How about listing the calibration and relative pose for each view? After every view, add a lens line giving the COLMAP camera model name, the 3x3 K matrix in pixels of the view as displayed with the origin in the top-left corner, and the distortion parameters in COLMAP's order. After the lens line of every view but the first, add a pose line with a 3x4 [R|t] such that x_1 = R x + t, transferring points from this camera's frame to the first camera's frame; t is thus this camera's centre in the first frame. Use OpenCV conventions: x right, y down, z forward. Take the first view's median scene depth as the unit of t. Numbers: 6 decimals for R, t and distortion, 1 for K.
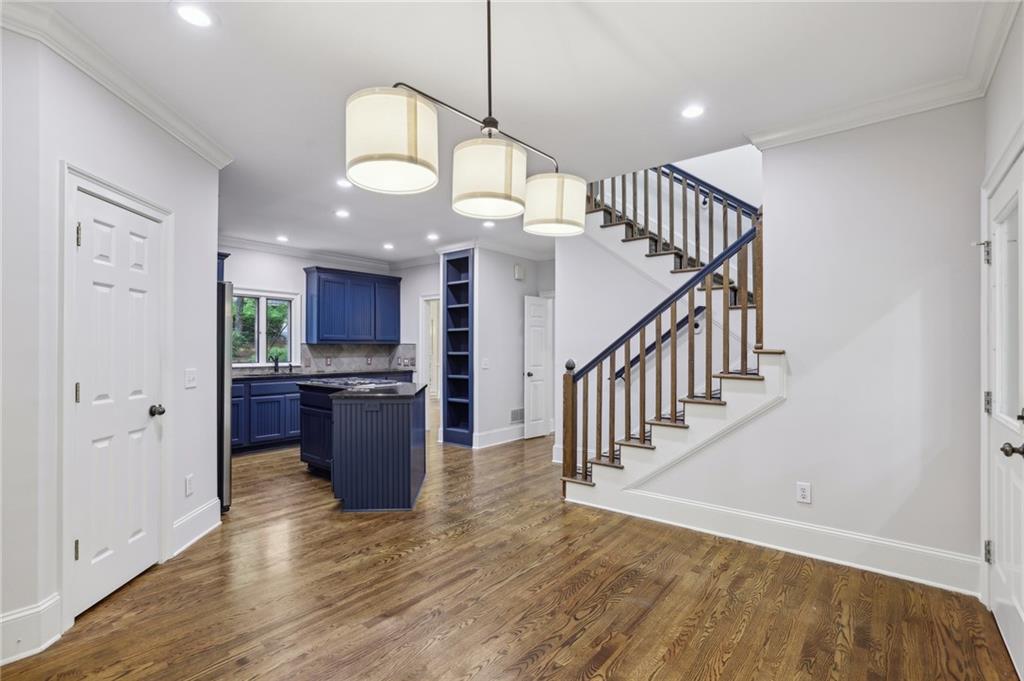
lens RADIAL K [[447.5, 0, 506.7], [0, 447.5, 349.2], [0, 0, 1]] dist [-0.015390, 0.000010]
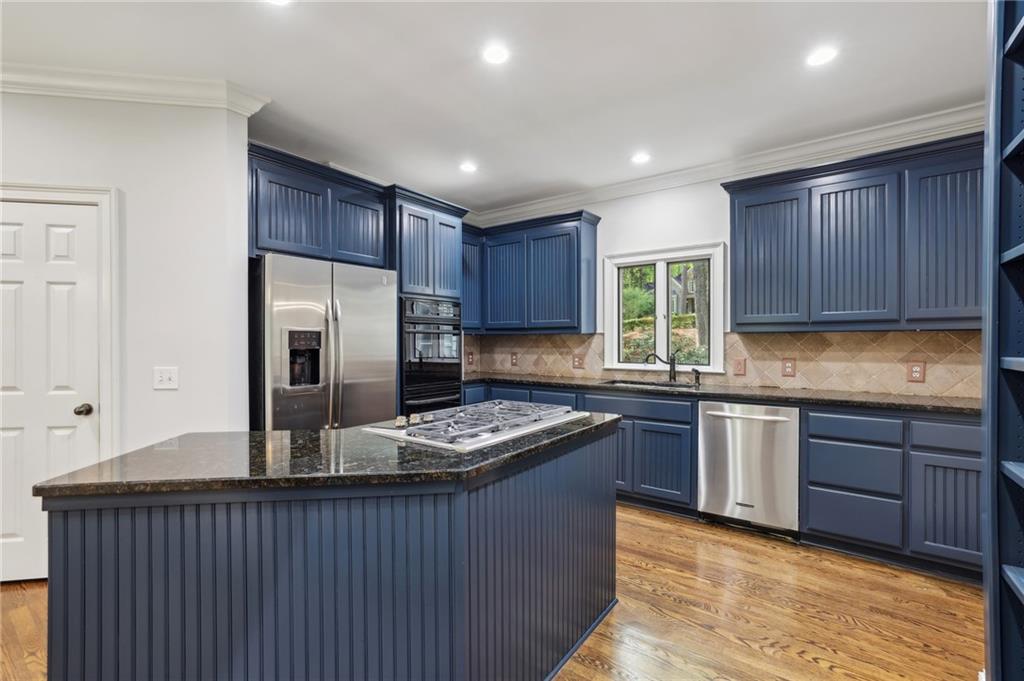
lens RADIAL K [[446.2, 0, 507.1], [0, 446.2, 338.9], [0, 0, 1]] dist [-0.023440, 0.000402]
pose [[0.063964, -0.006283, -0.997932, 0.074591], [0.000797, 0.999980, -0.006244, -0.001892], [0.997952, -0.000396, 0.063968, 0.736664]]
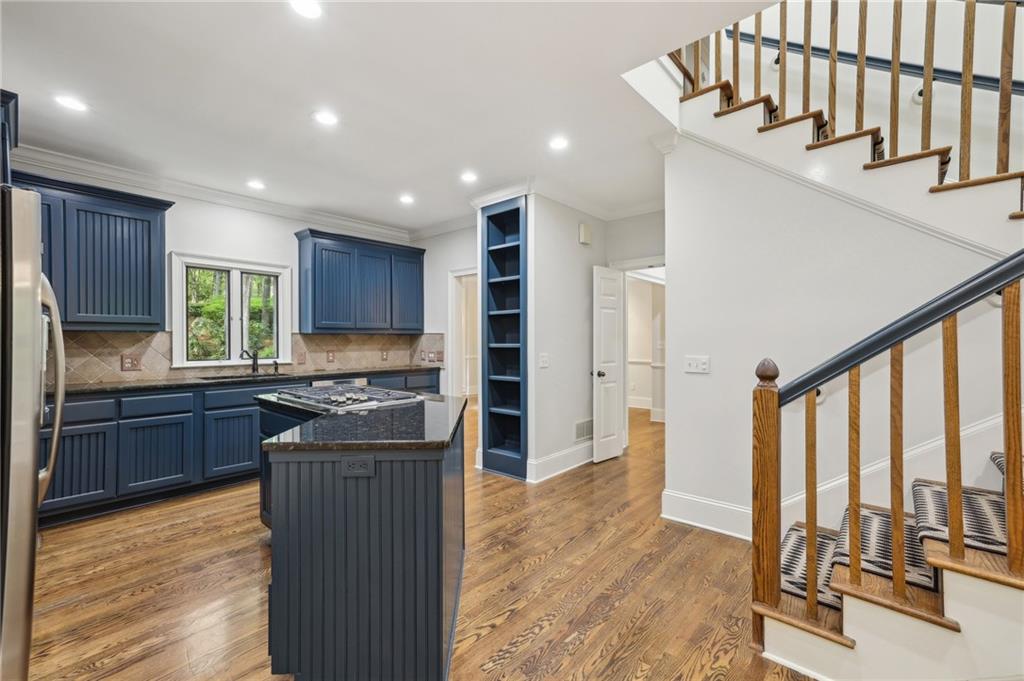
lens RADIAL K [[417.3, 0, 511.7], [0, 417.3, 340.0], [0, 0, 1]] dist [0.013568, 0.000069]
pose [[0.999498, -0.004670, -0.031321, -0.073271], [0.004685, 0.999989, 0.000399, 0.000110], [0.031318, -0.000545, 0.999509, 0.324749]]
